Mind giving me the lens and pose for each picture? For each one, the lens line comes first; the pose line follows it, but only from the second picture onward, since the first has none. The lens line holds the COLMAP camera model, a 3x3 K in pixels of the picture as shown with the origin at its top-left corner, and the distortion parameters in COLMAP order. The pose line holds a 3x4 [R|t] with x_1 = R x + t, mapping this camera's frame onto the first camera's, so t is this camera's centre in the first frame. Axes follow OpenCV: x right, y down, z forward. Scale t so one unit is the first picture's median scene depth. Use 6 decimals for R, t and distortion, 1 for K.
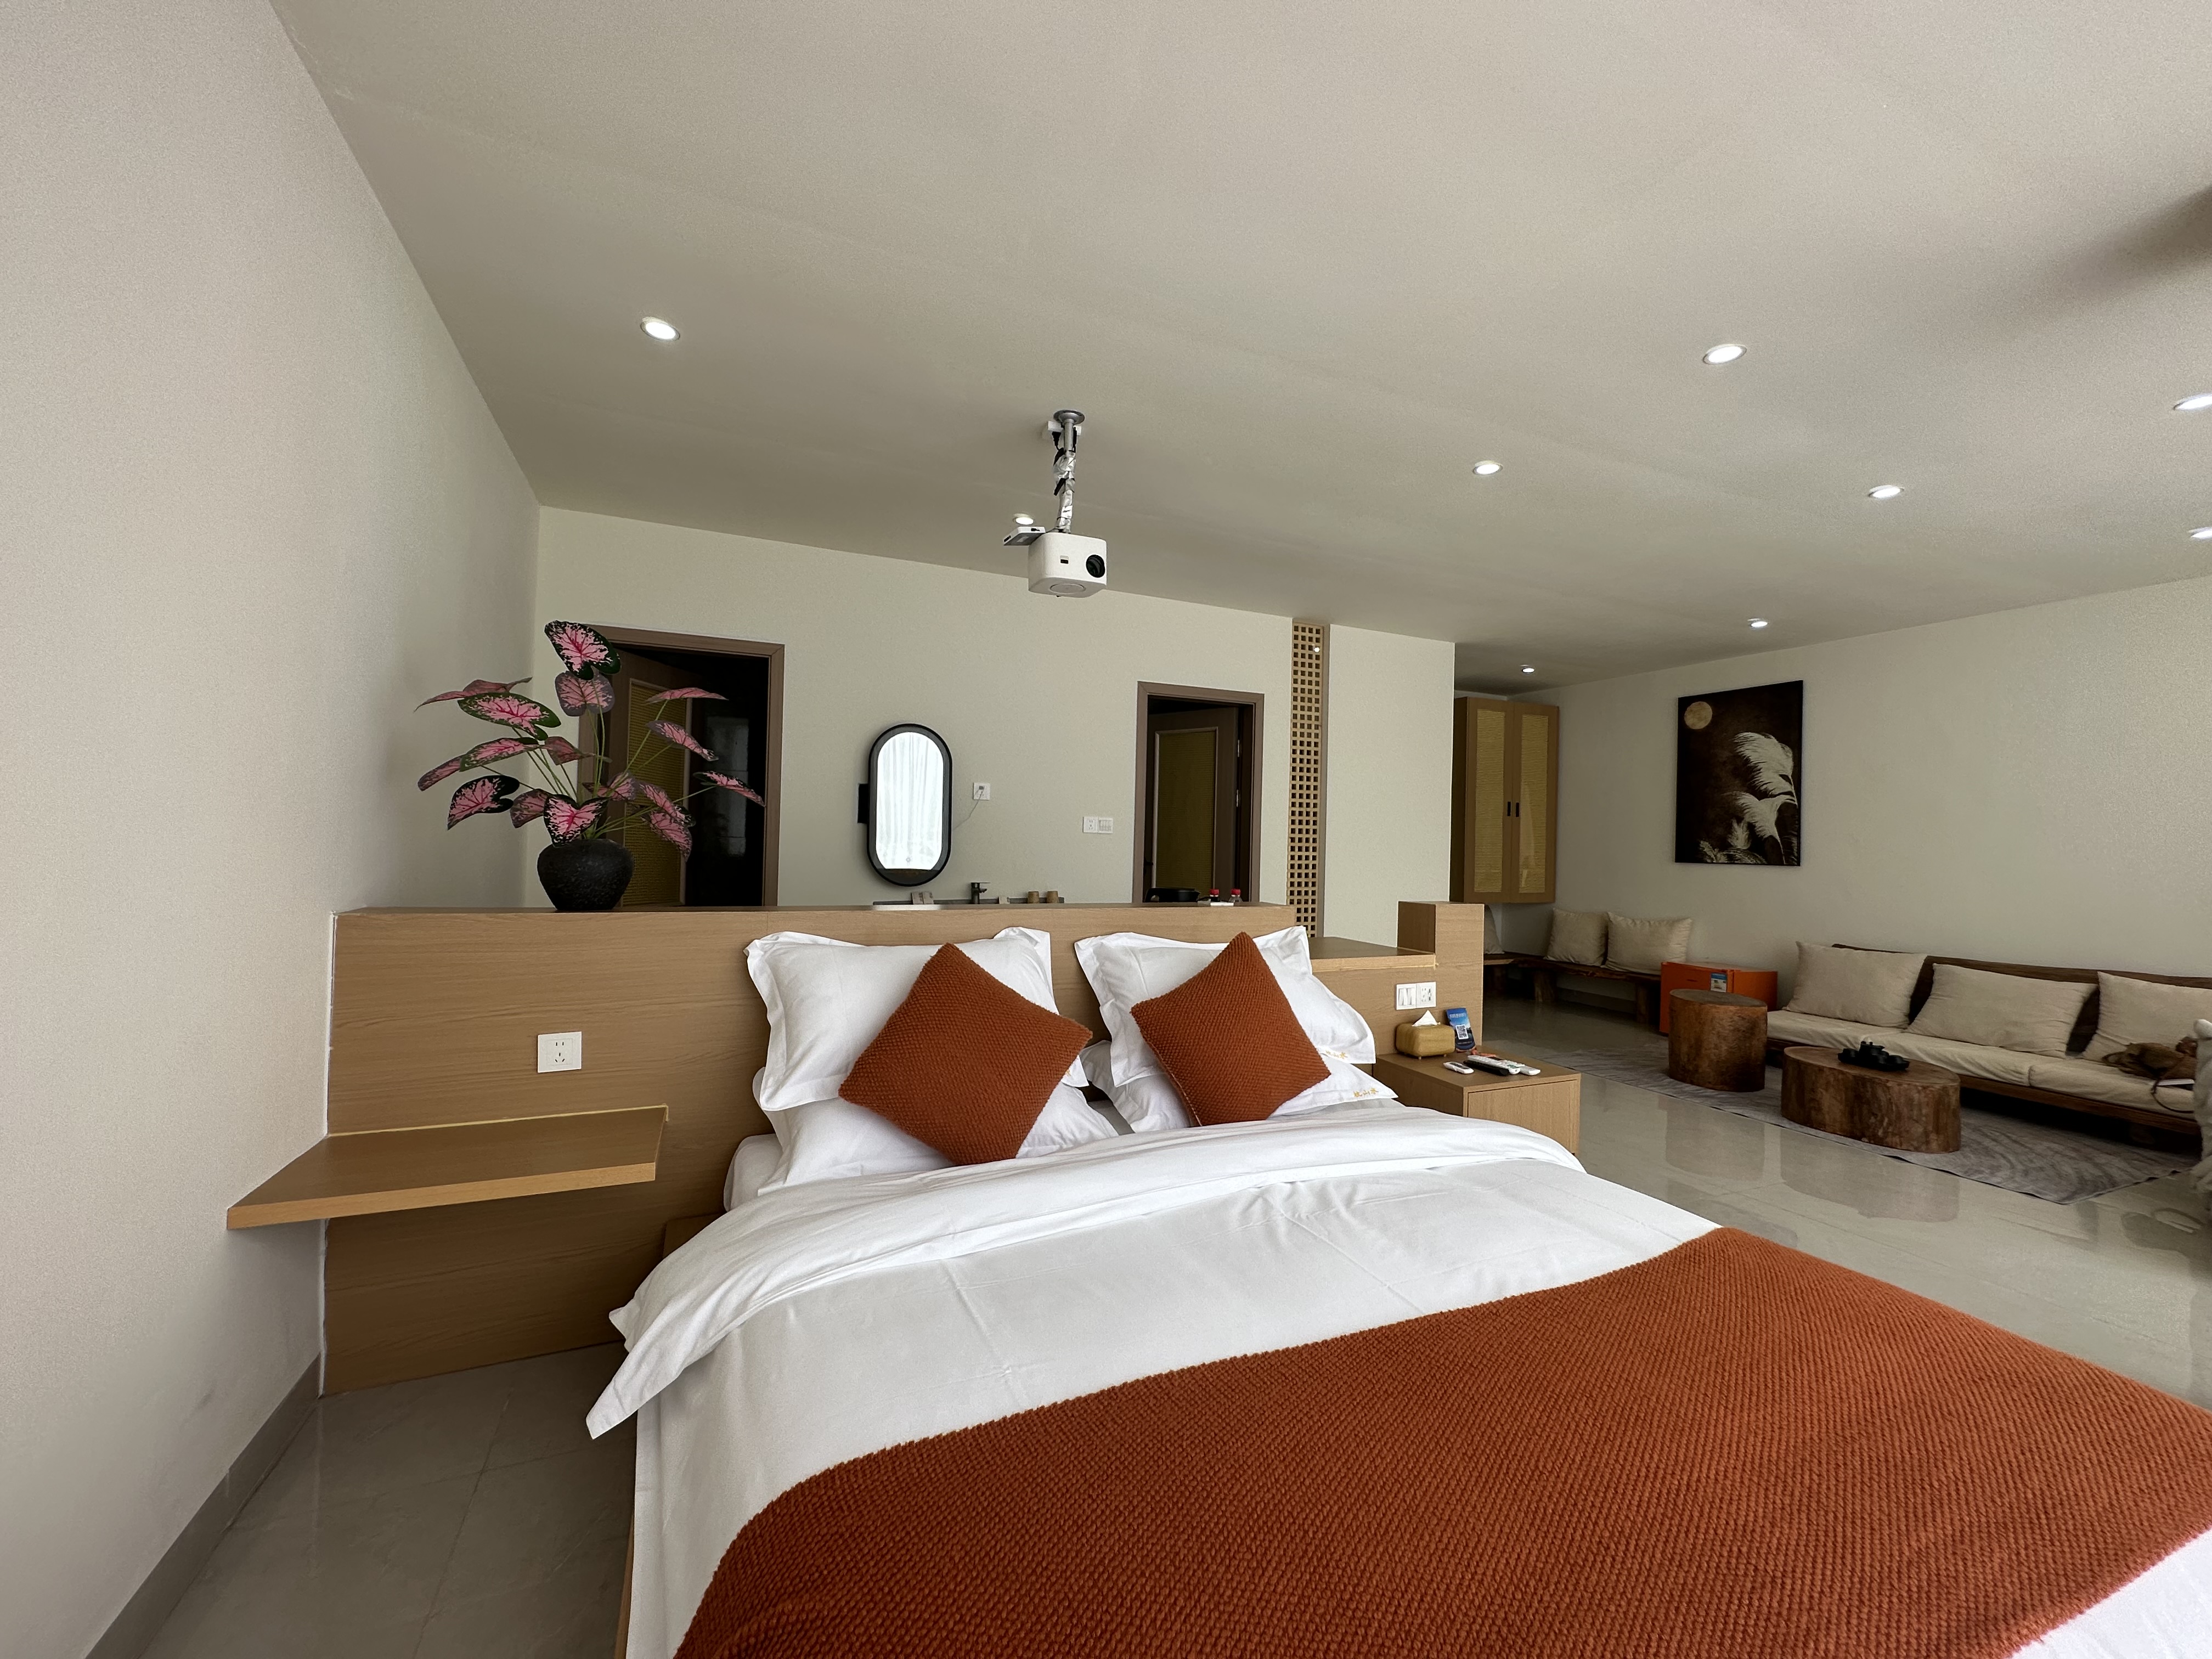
lens RADIAL K [[875.4, 0, 1106.0], [0, 875.4, 829.5], [0, 0, 1]] dist [-0.001634, 0.000176]
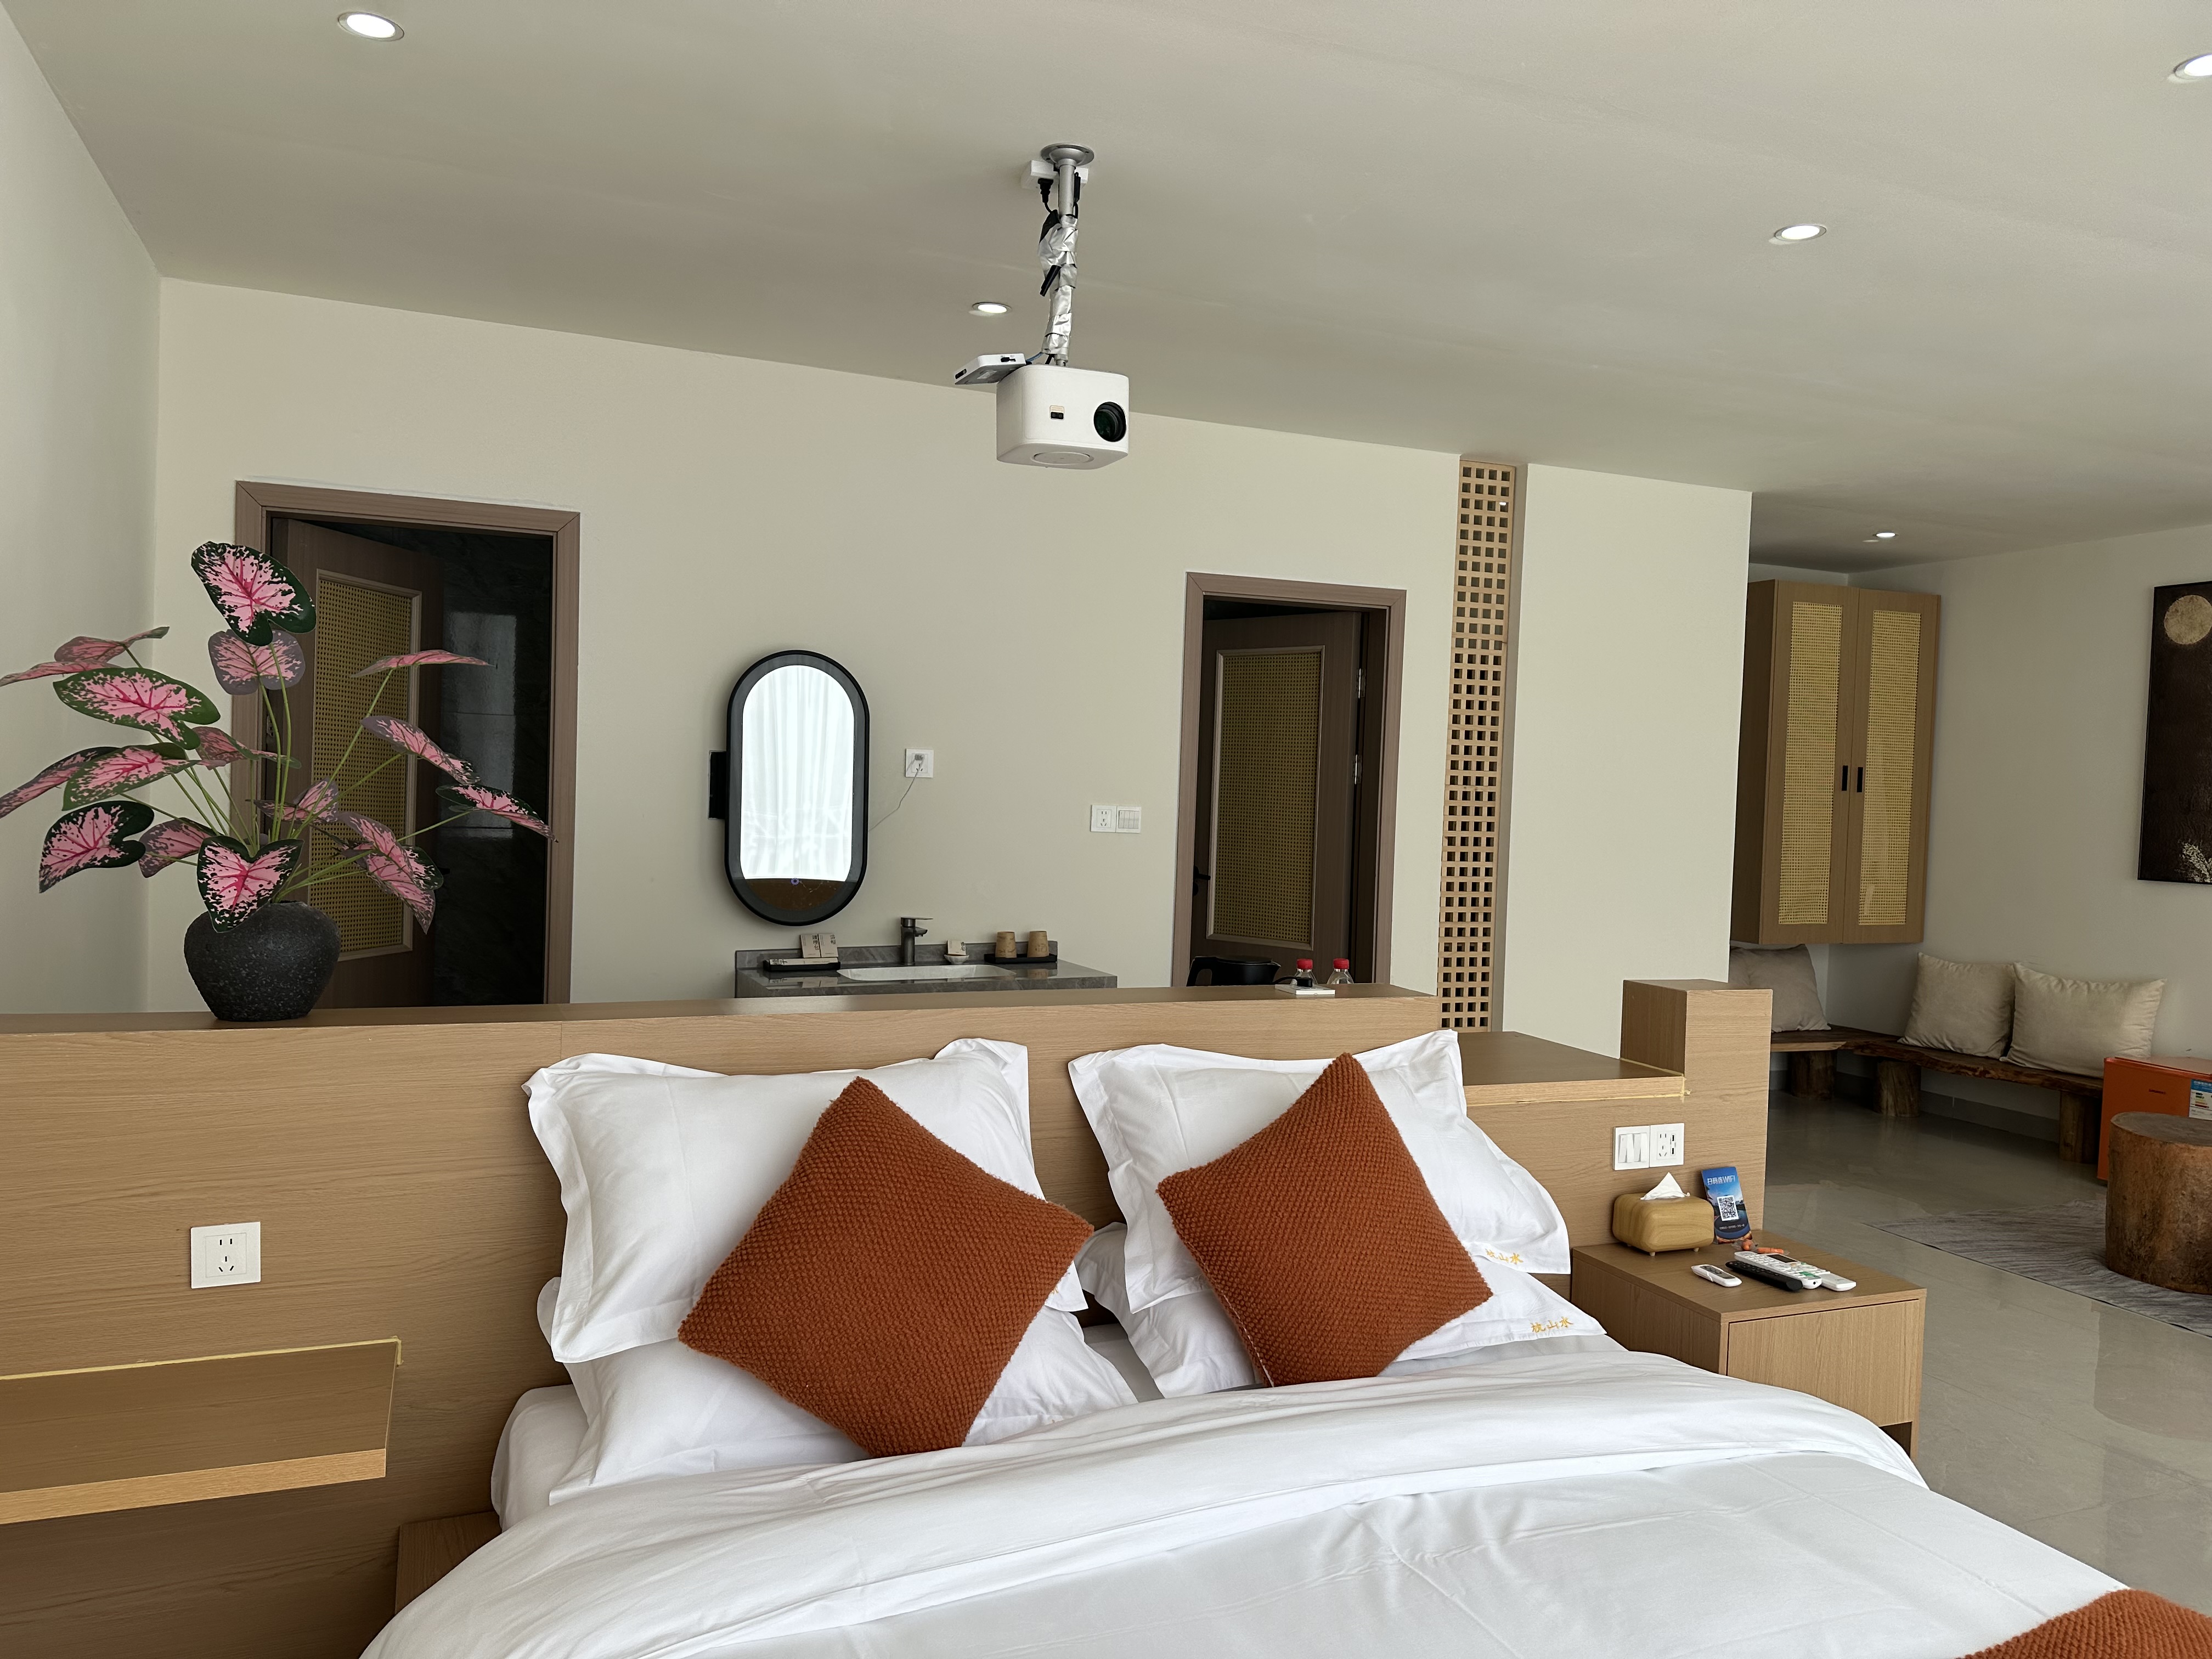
lens RADIAL K [[1544.0, 0, 1099.6], [0, 1544.0, 827.4], [0, 0, 1]] dist [0.057924, -0.072405]
pose [[0.999668, 0.010373, -0.023572, 0.008549], [-0.009431, 0.999166, 0.039717, -0.068497], [0.023965, -0.039482, 0.998933, -0.049714]]
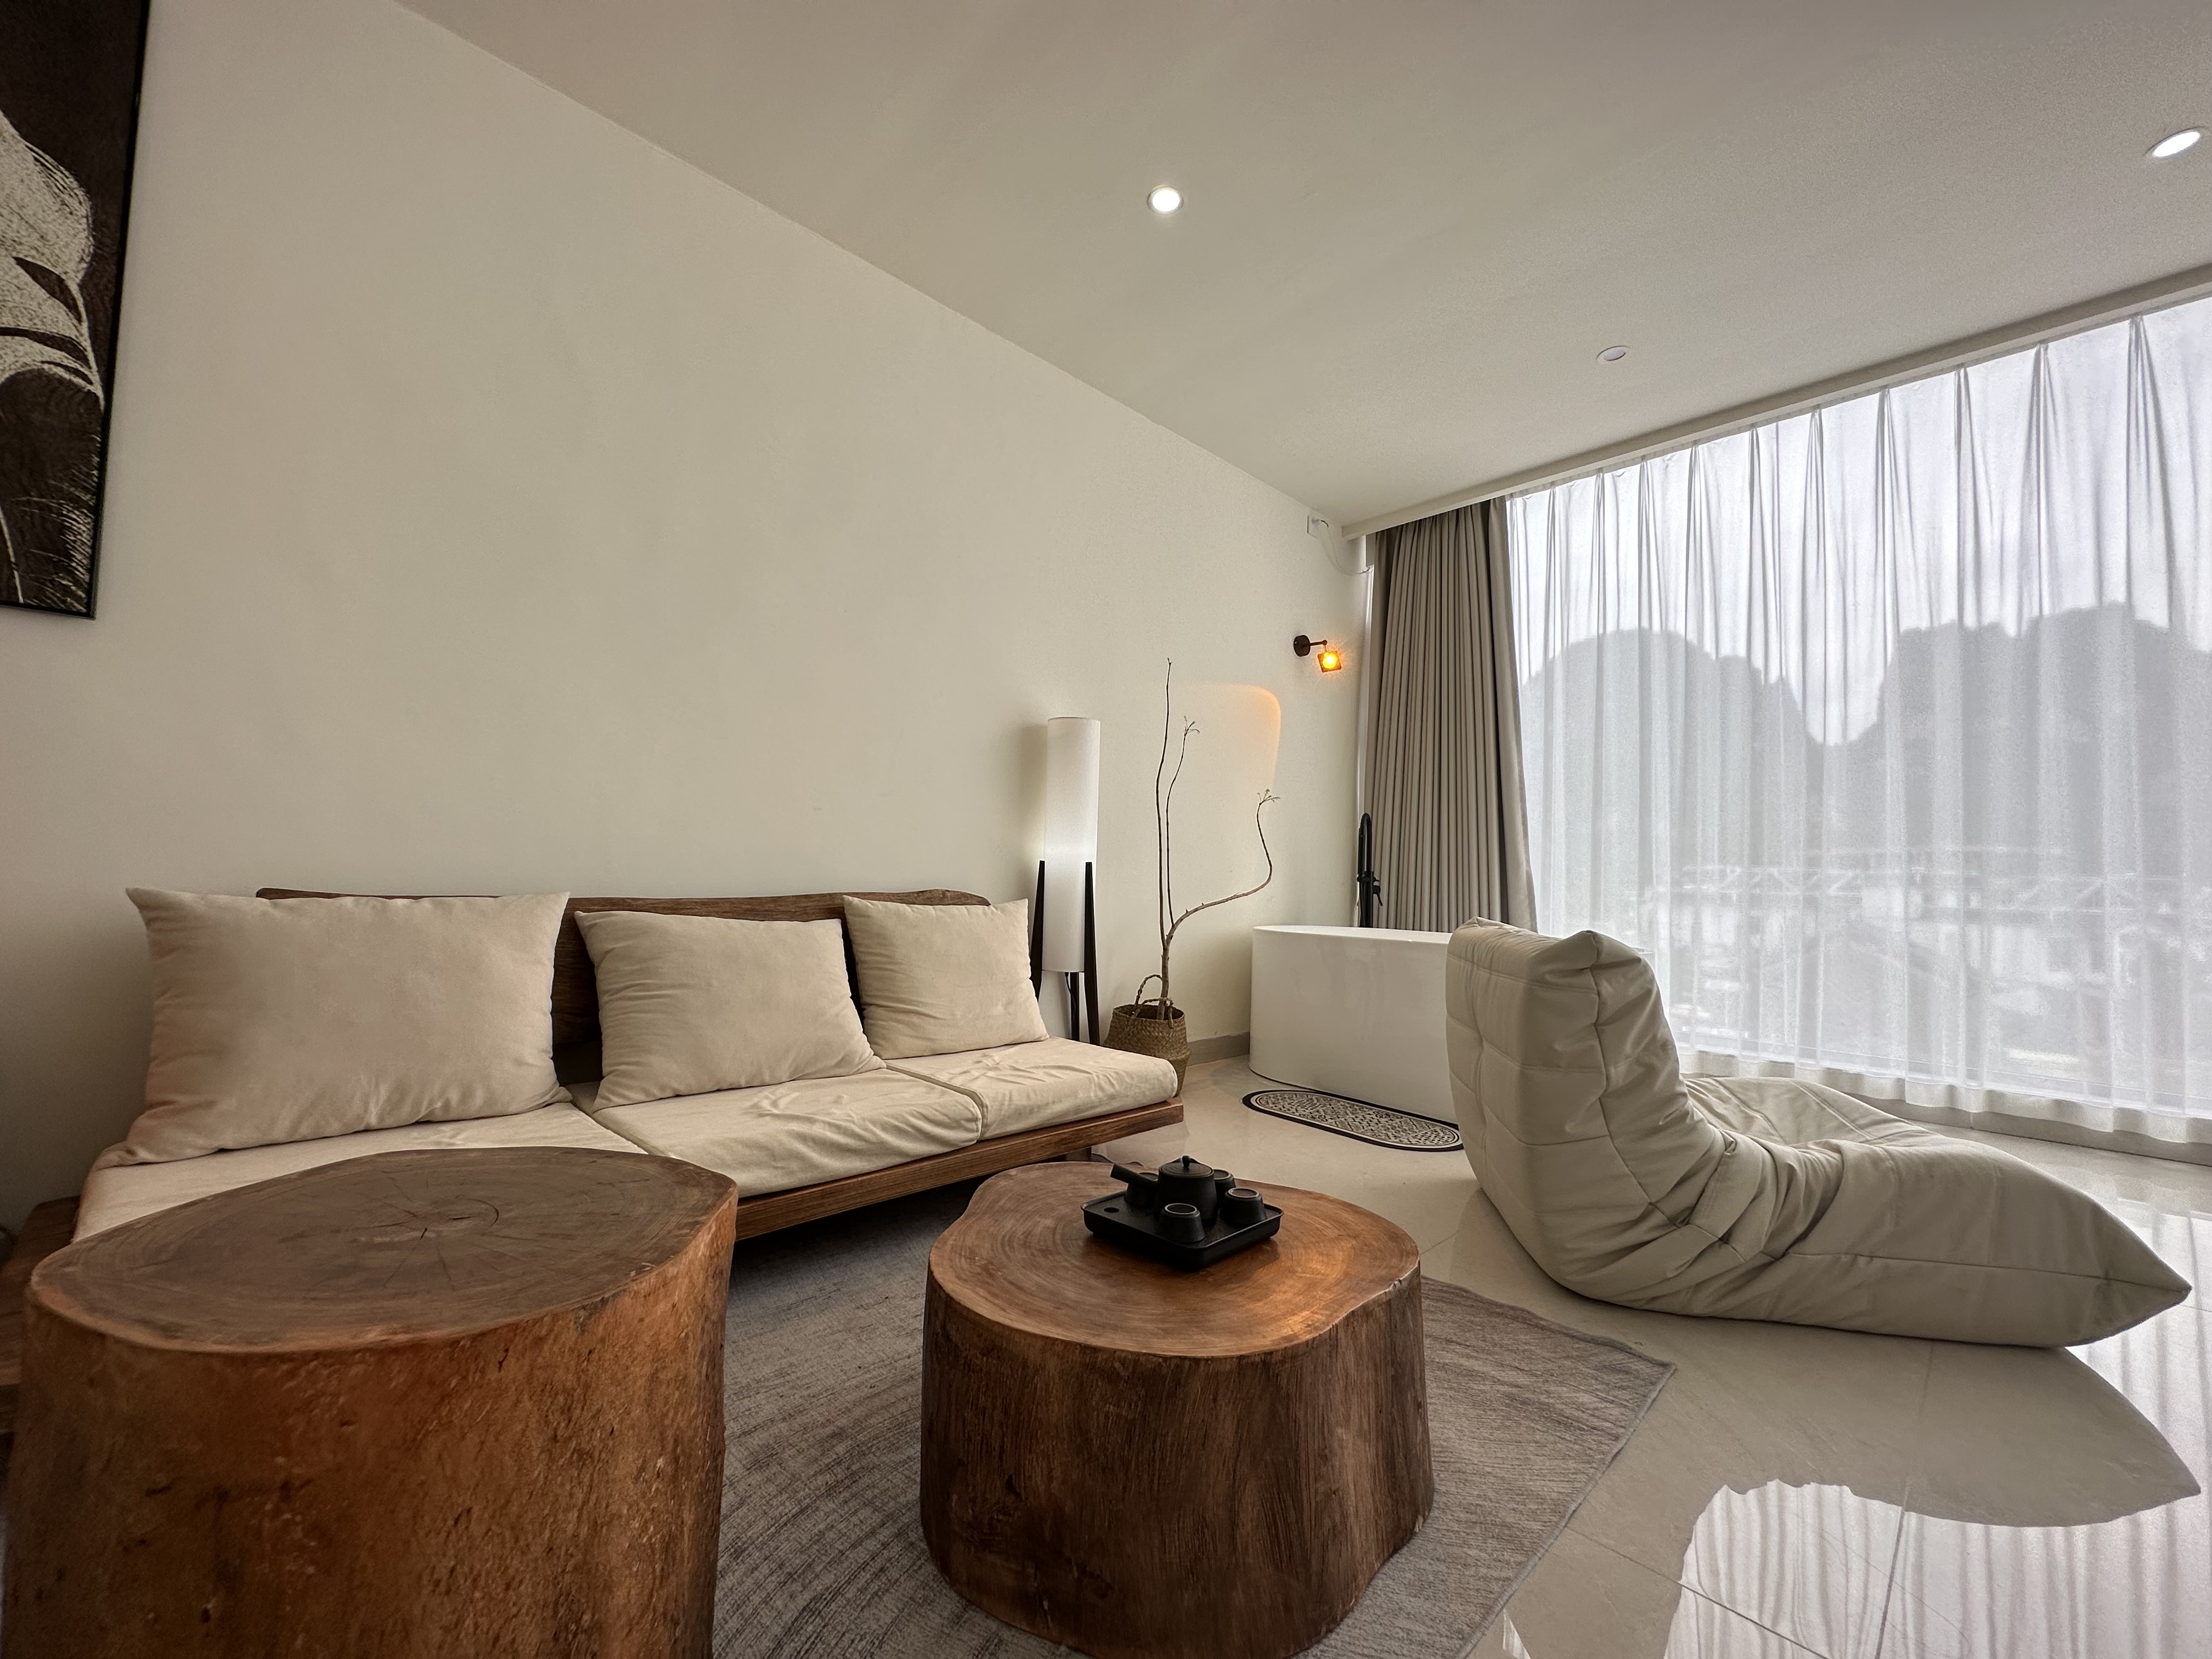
lens RADIAL K [[875.4, 0, 1106.0], [0, 875.4, 829.5], [0, 0, 1]] dist [-0.001634, 0.000176]
pose [[-0.348393, 0.016671, 0.937200, 0.838290], [-0.048822, 0.998162, -0.035904, 0.199249], [-0.936076, -0.058264, -0.346939, 1.557603]]
